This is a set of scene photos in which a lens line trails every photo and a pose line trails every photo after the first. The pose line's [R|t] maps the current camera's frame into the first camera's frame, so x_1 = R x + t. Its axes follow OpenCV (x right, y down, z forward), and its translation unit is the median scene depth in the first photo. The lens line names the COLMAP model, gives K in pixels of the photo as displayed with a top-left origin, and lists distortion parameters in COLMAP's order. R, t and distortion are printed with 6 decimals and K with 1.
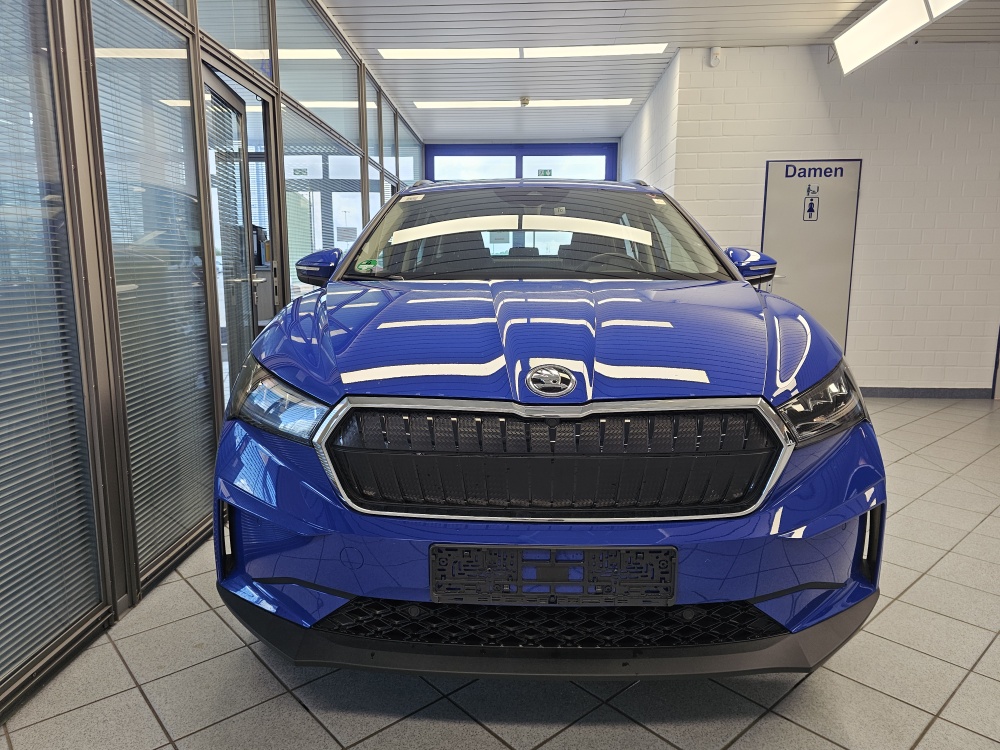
lens RADIAL K [[666.5, 0, 496.0], [0, 666.5, 372.1], [0, 0, 1]] dist [0.047560, -0.039357]
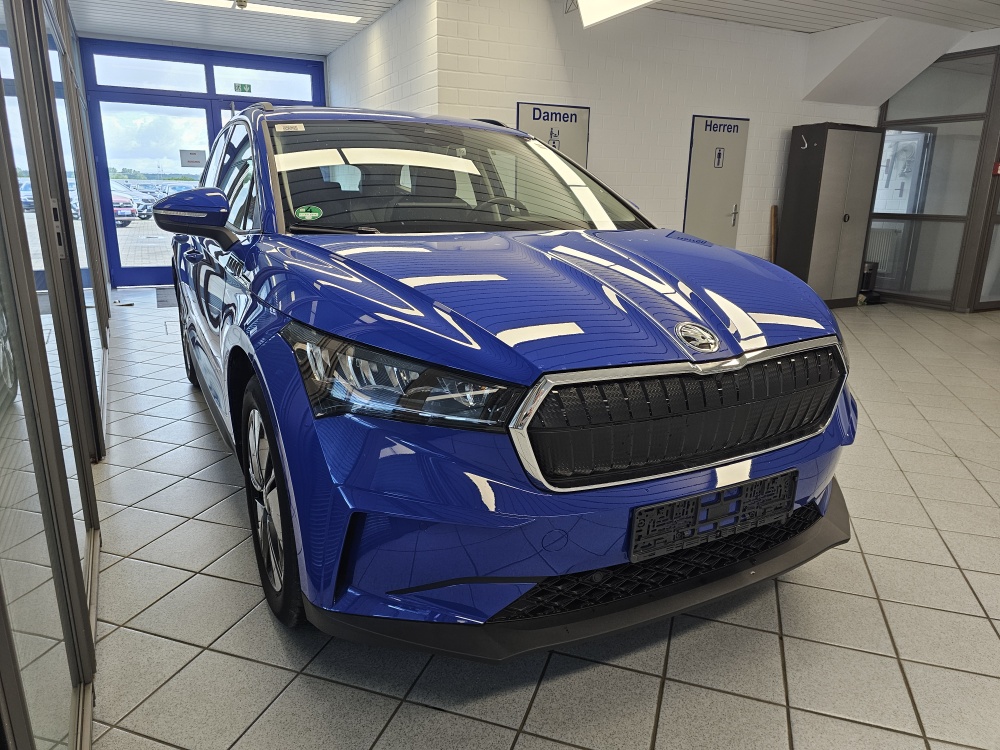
lens RADIAL K [[683.9, 0, 500.0], [0, 683.9, 375.0], [0, 0, 1]] dist [0.002095, -0.026230]
pose [[0.865040, -0.114295, 0.488511, -0.194894], [0.062612, 0.990686, 0.120914, -0.021320], [-0.497781, -0.074008, 0.864139, 0.055855]]
